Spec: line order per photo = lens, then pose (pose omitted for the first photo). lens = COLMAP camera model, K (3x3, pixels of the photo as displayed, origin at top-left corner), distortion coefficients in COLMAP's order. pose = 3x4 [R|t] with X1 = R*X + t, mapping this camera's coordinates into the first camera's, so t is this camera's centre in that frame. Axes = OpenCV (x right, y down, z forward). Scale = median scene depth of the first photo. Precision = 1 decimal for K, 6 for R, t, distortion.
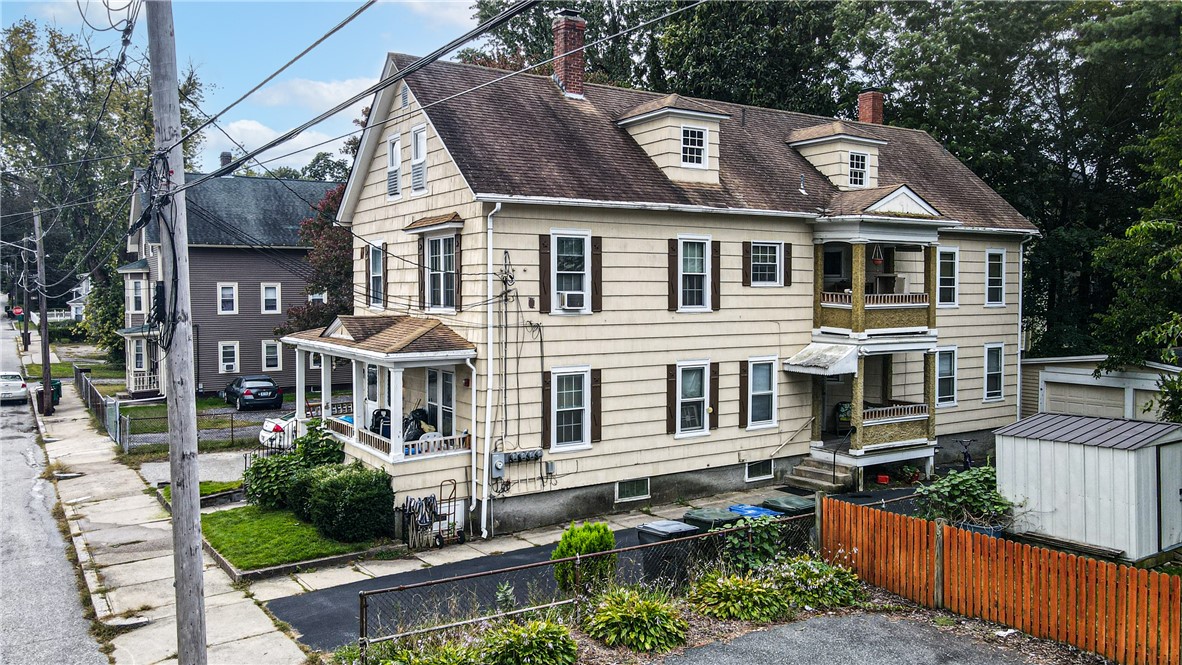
lens RADIAL K [[913.6, 0, 591.0], [0, 913.6, 332.5], [0, 0, 1]] dist [0.003981, 0.004223]
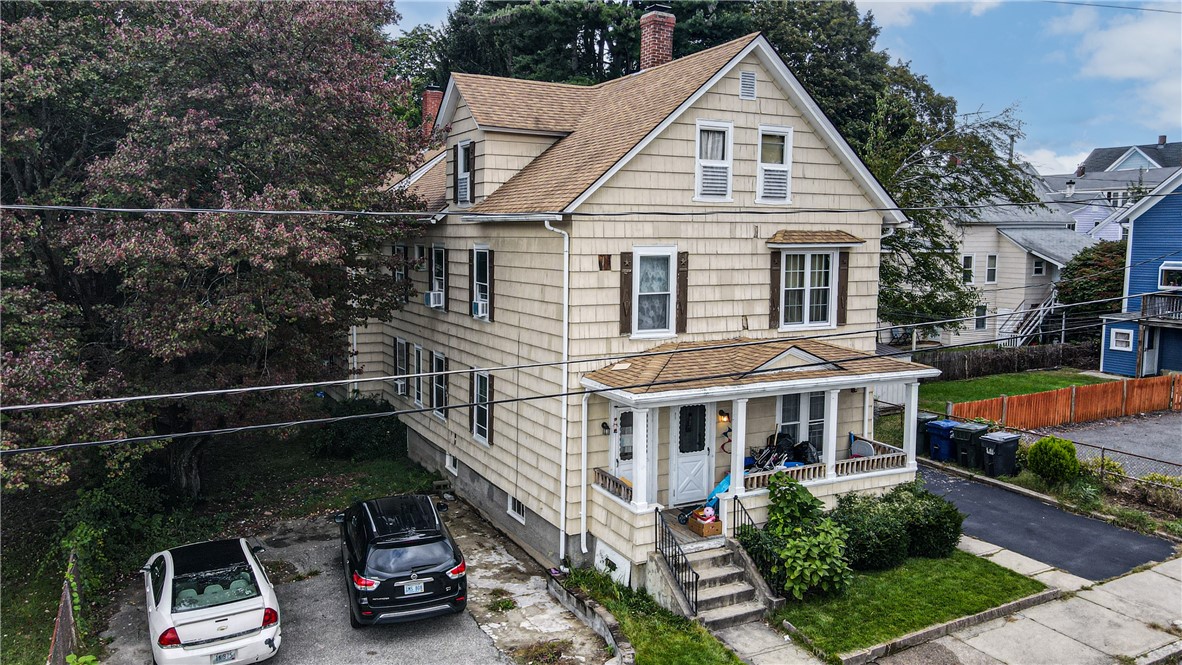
lens RADIAL K [[857.7, 0, 591.0], [0, 857.7, 332.5], [0, 0, 1]] dist [0.000977, 0.003763]
pose [[0.101477, -0.102538, 0.989539, -1.159633], [0.040421, 0.994278, 0.098884, -0.124745], [-0.994016, 0.029964, 0.105041, 1.187489]]
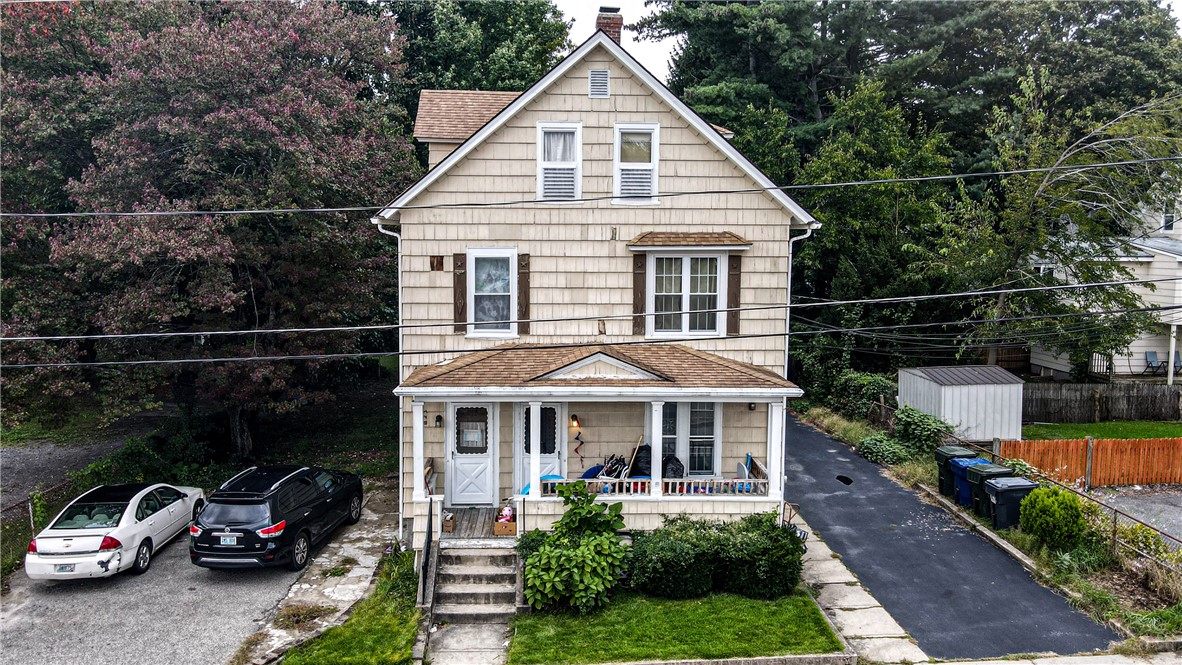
lens RADIAL K [[875.7, 0, 591.0], [0, 875.7, 332.5], [0, 0, 1]] dist [0.008335, 0.005956]
pose [[0.502935, -0.084158, 0.860217, -1.022255], [0.031658, 0.996374, 0.078969, -0.104306], [-0.863744, -0.012483, 0.503776, 0.663535]]
